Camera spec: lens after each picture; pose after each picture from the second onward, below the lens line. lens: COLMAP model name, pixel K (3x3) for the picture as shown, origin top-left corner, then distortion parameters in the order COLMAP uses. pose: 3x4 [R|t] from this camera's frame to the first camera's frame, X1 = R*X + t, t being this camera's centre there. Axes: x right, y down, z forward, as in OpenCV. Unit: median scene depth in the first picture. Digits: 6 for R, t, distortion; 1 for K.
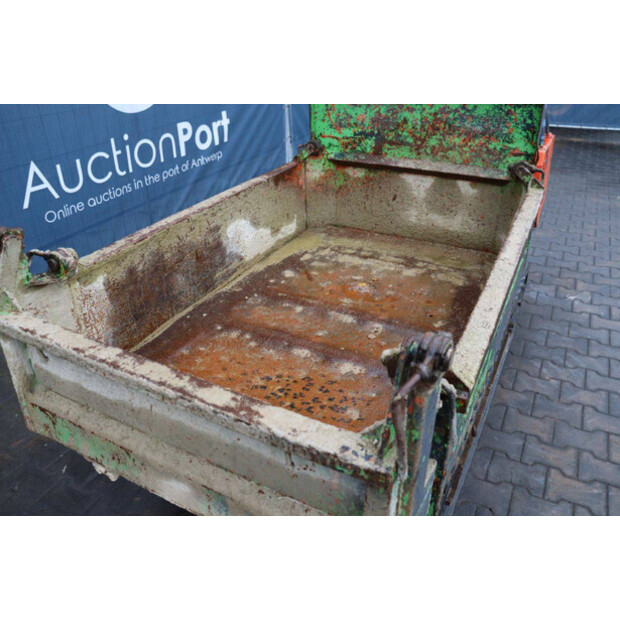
lens RADIAL K [[505.1, 0, 314.3], [0, 505.1, 306.7], [0, 0, 1]] dist [-0.137627, 0.073006]
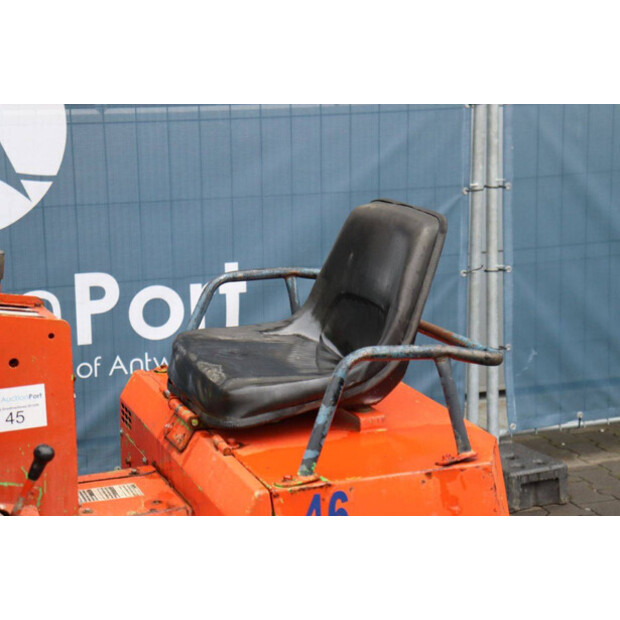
lens RADIAL K [[1438.3, 0, 303.6], [0, 1438.3, 314.1], [0, 0, 1]] dist [0.433197, 0.000000]
pose [[0.746653, 0.152128, -0.647585, 1.223345], [-0.338228, 0.925091, -0.172650, -0.282477], [0.572811, 0.347941, 0.742176, 0.208006]]
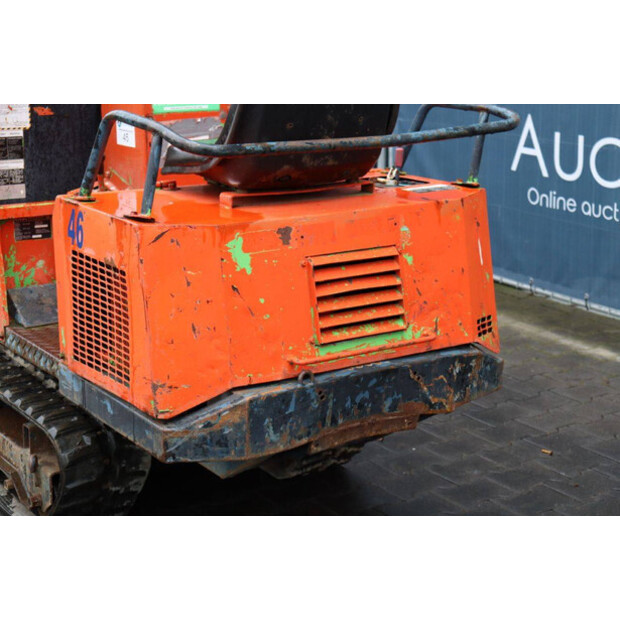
lens RADIAL K [[1206.1, 0, 308.4], [0, 1206.1, 298.0], [0, 0, 1]] dist [0.298019, 0.000000]
pose [[-0.460386, 0.246722, -0.852745, 1.520787], [-0.437361, 0.772886, 0.459742, -0.970067], [0.772503, 0.584616, -0.247920, 1.652244]]
